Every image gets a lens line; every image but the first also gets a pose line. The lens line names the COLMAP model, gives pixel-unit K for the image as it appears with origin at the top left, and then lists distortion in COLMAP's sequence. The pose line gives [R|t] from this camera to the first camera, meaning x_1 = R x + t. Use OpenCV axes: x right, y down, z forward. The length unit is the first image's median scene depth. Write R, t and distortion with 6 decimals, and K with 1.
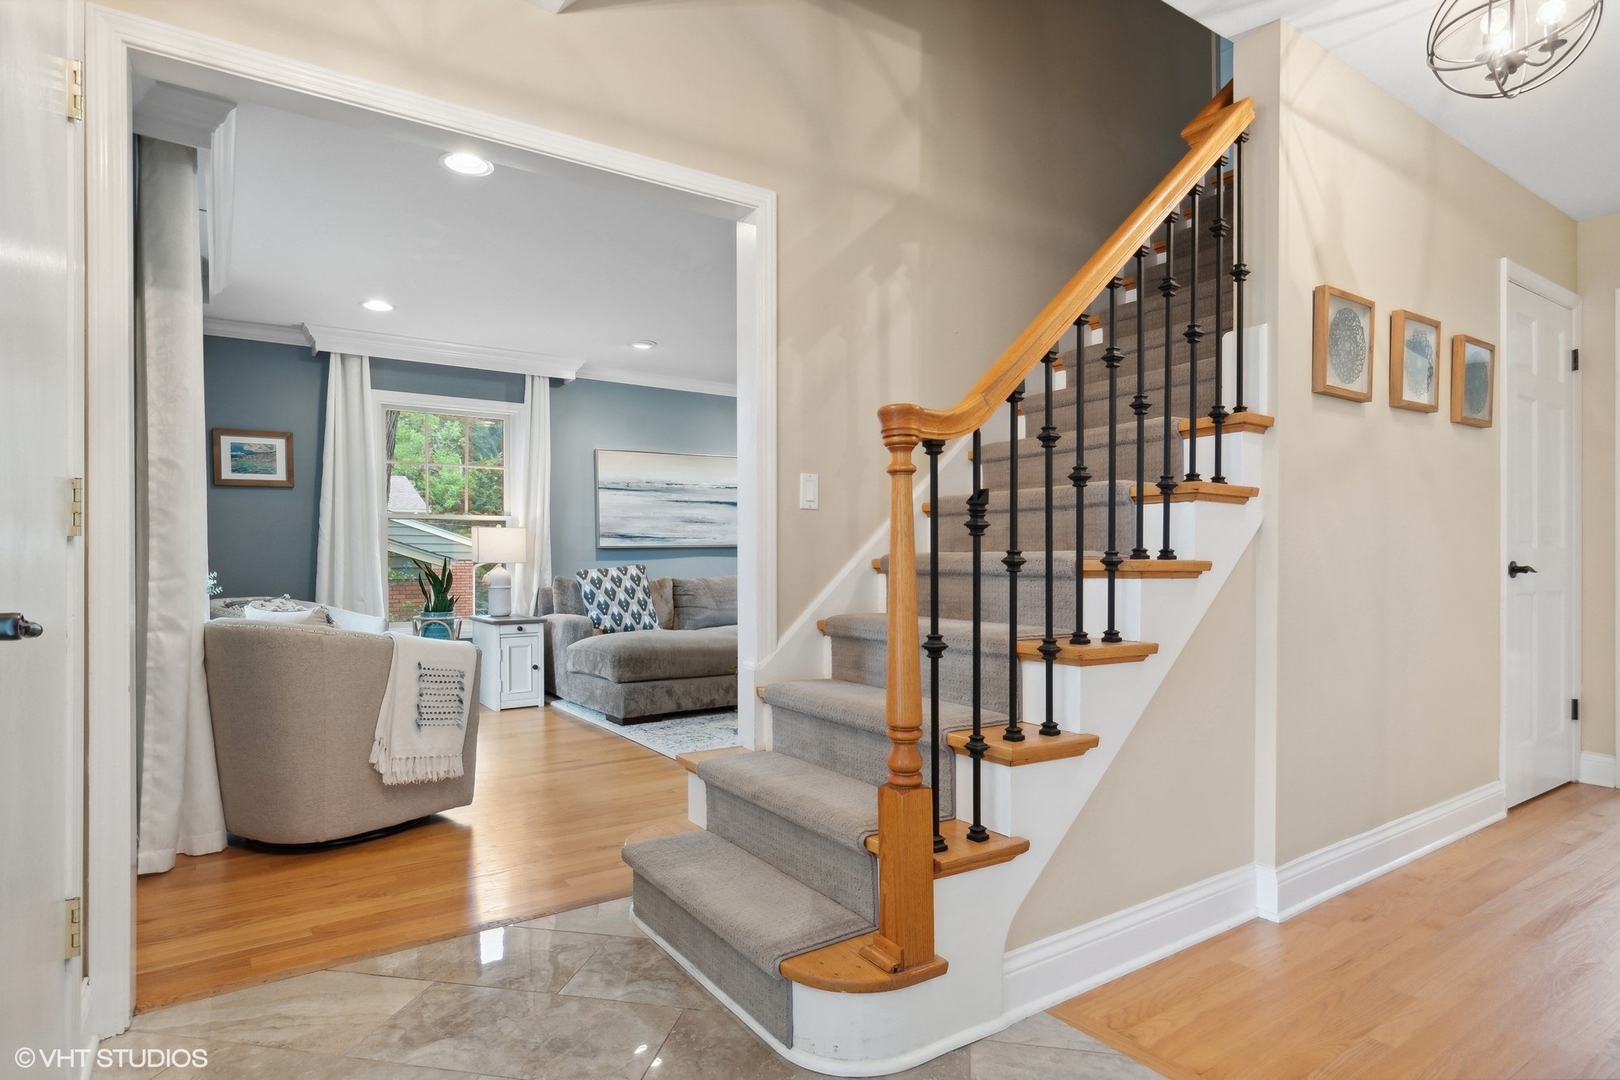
lens RADIAL K [[865.6, 0, 796.6], [0, 865.6, 553.2], [0, 0, 1]] dist [-0.002599, -0.000080]
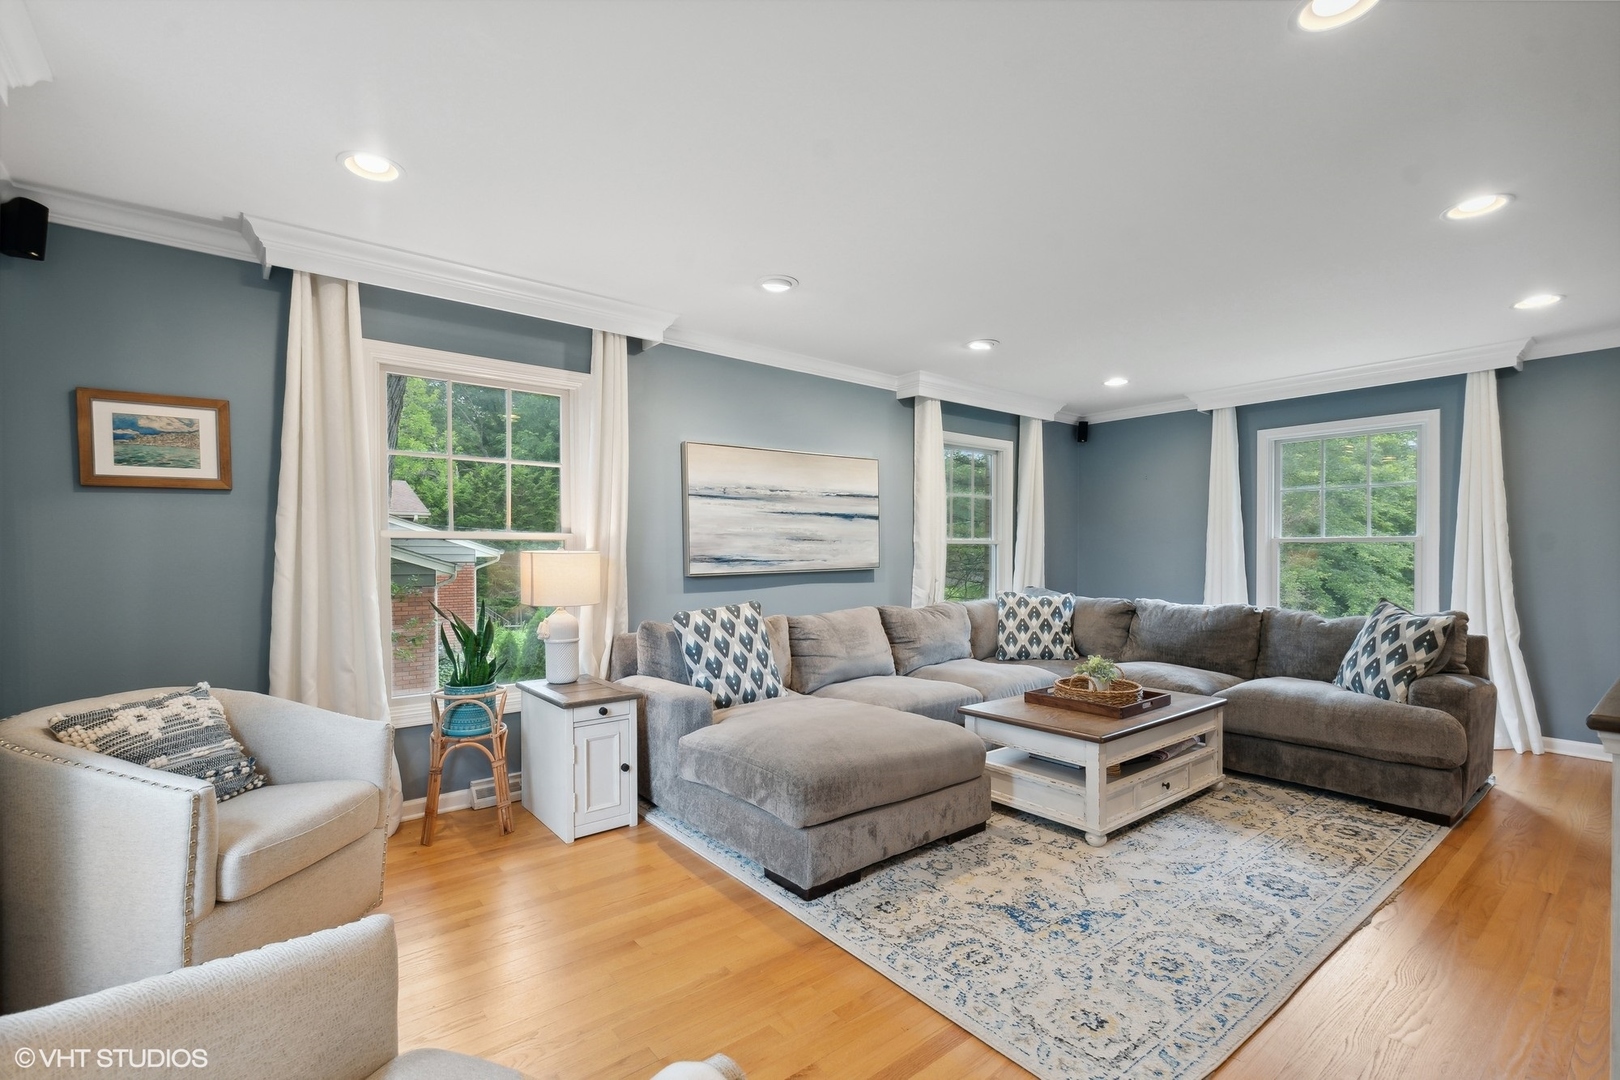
lens RADIAL K [[721.2, 0, 791.8], [0, 721.2, 557.4], [0, 0, 1]] dist [-0.000285, 0.000090]
pose [[0.997598, 0.001053, 0.069256, -0.201311], [-0.001869, 0.999930, 0.011717, -0.032226], [-0.069239, -0.011819, 0.997530, 0.421548]]
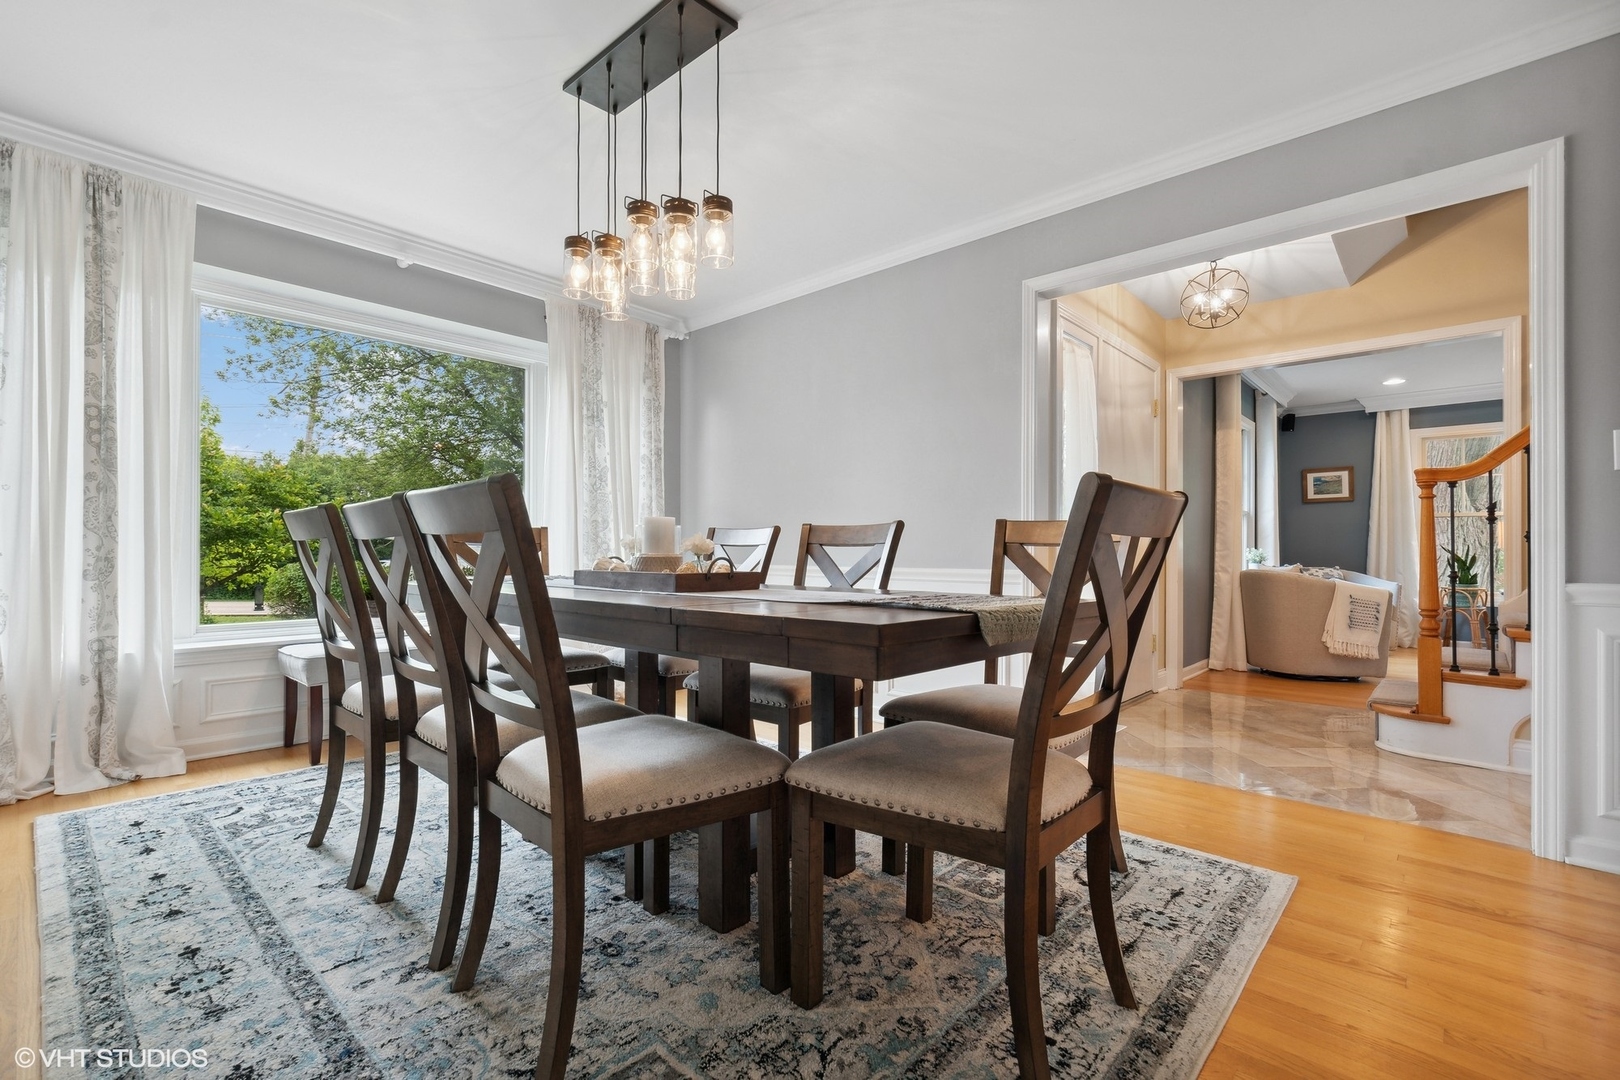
lens RADIAL K [[721.2, 0, 793.7], [0, 721.2, 549.9], [0, 0, 1]] dist [-0.000285, 0.000090]
pose [[0.232022, 0.001534, -0.972709, 0.429986], [0.000257, 0.999999, 0.001638, 0.011147], [0.972710, -0.000630, 0.232022, -0.285666]]
